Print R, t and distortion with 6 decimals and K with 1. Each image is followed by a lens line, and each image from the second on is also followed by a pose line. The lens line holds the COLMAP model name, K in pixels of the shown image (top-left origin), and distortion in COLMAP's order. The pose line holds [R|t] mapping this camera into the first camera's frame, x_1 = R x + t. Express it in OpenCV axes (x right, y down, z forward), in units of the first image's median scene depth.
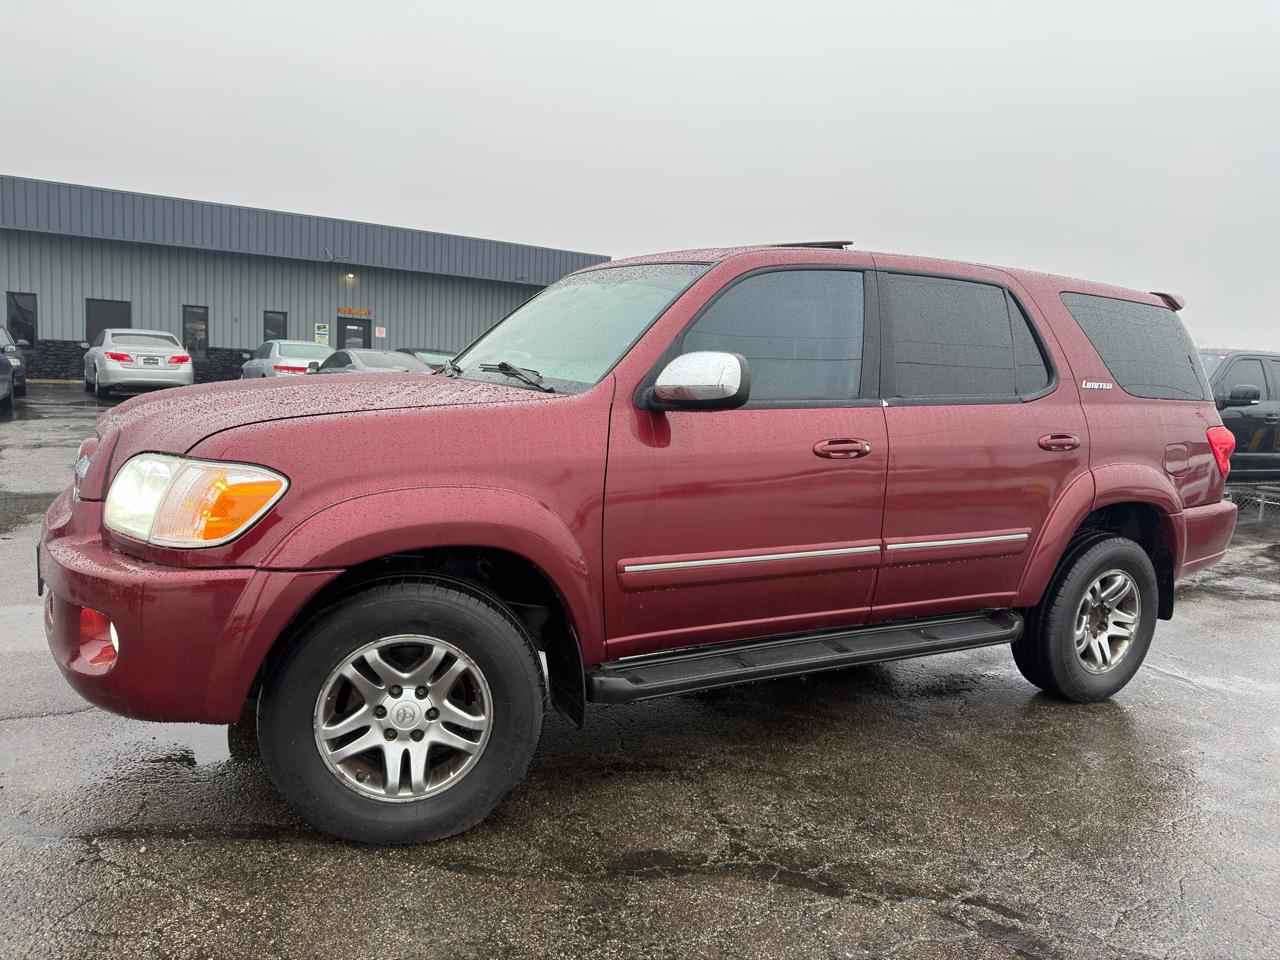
lens RADIAL K [[893.1, 0, 640.0], [0, 893.1, 480.0], [0, 0, 1]] dist [0.111297, -0.168968]
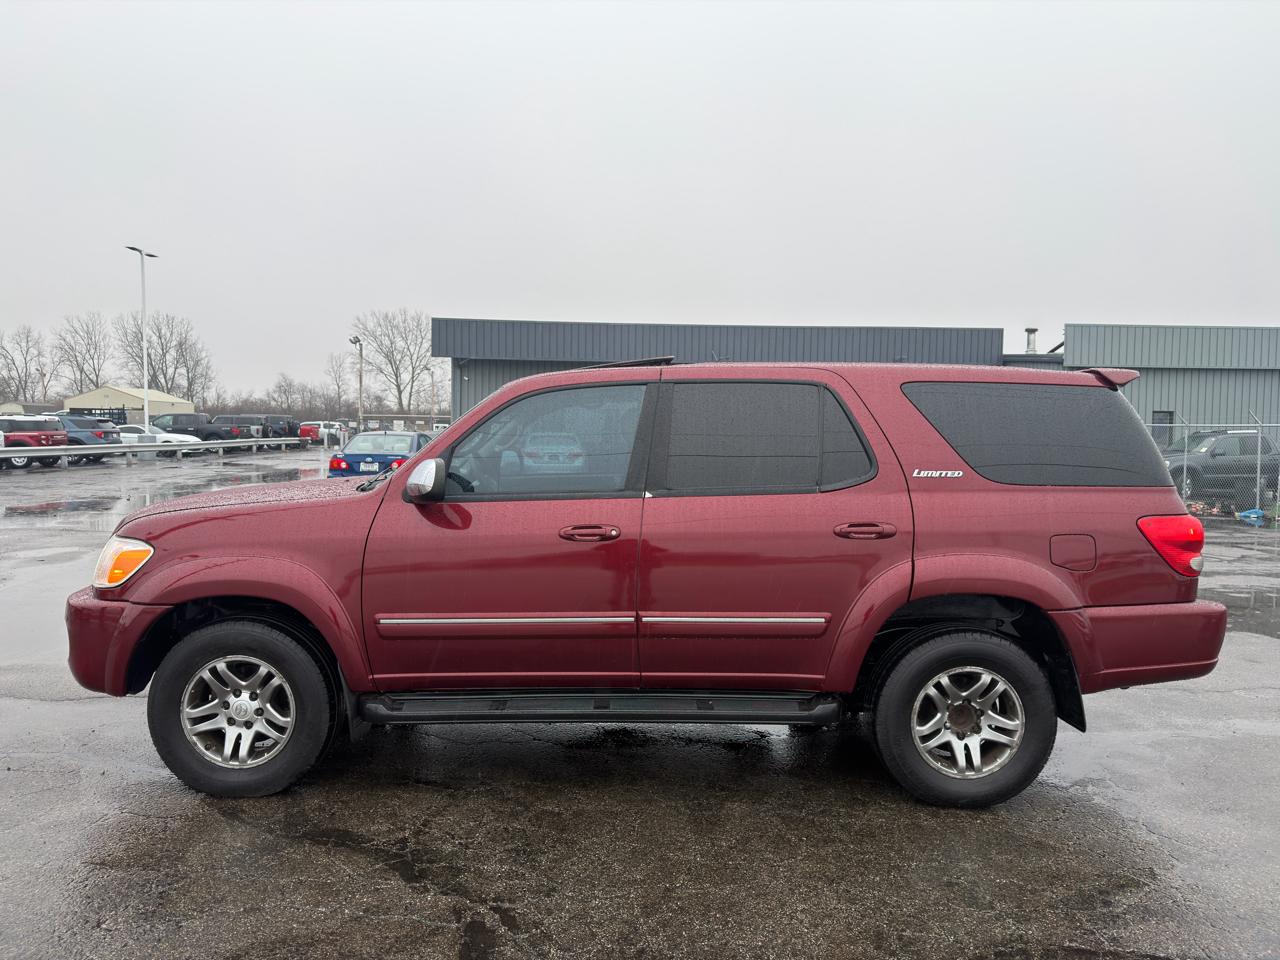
lens RADIAL K [[893.1, 0, 640.0], [0, 893.1, 480.0], [0, 0, 1]] dist [0.111297, -0.168968]
pose [[0.870458, -0.016920, -0.491951, 1.042186], [-0.027988, 0.996091, -0.083781, -0.009640], [0.491445, 0.086697, 0.866582, -0.004497]]
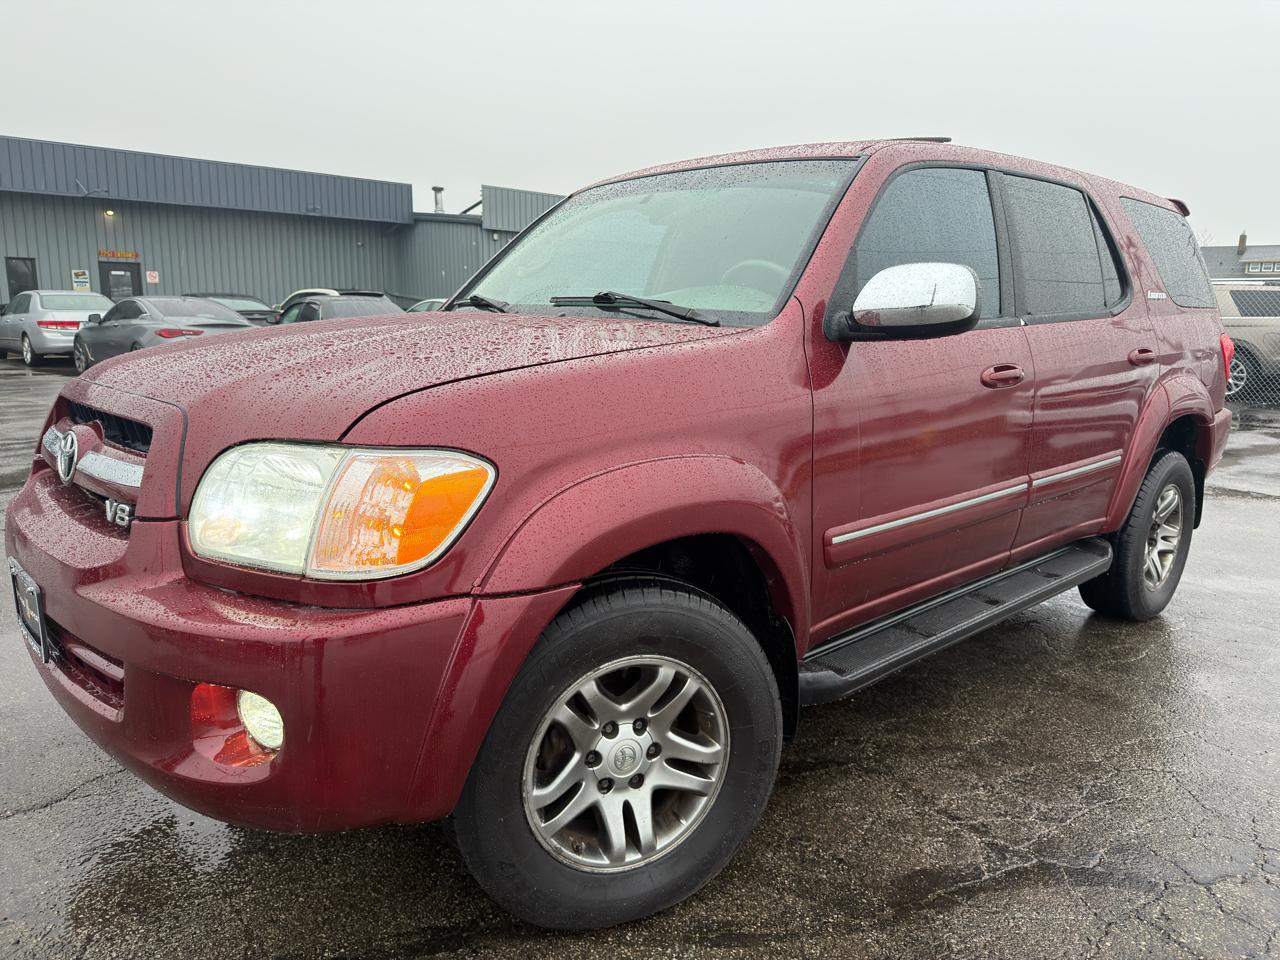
lens RADIAL K [[886.3, 0, 611.9], [0, 886.3, 486.3], [0, 0, 1]] dist [0.105175, -0.166790]
pose [[0.971708, -0.085603, 0.220126, -0.411999], [0.068663, 0.994139, 0.083503, -0.033002], [-0.225984, -0.066026, 0.971891, 0.277413]]
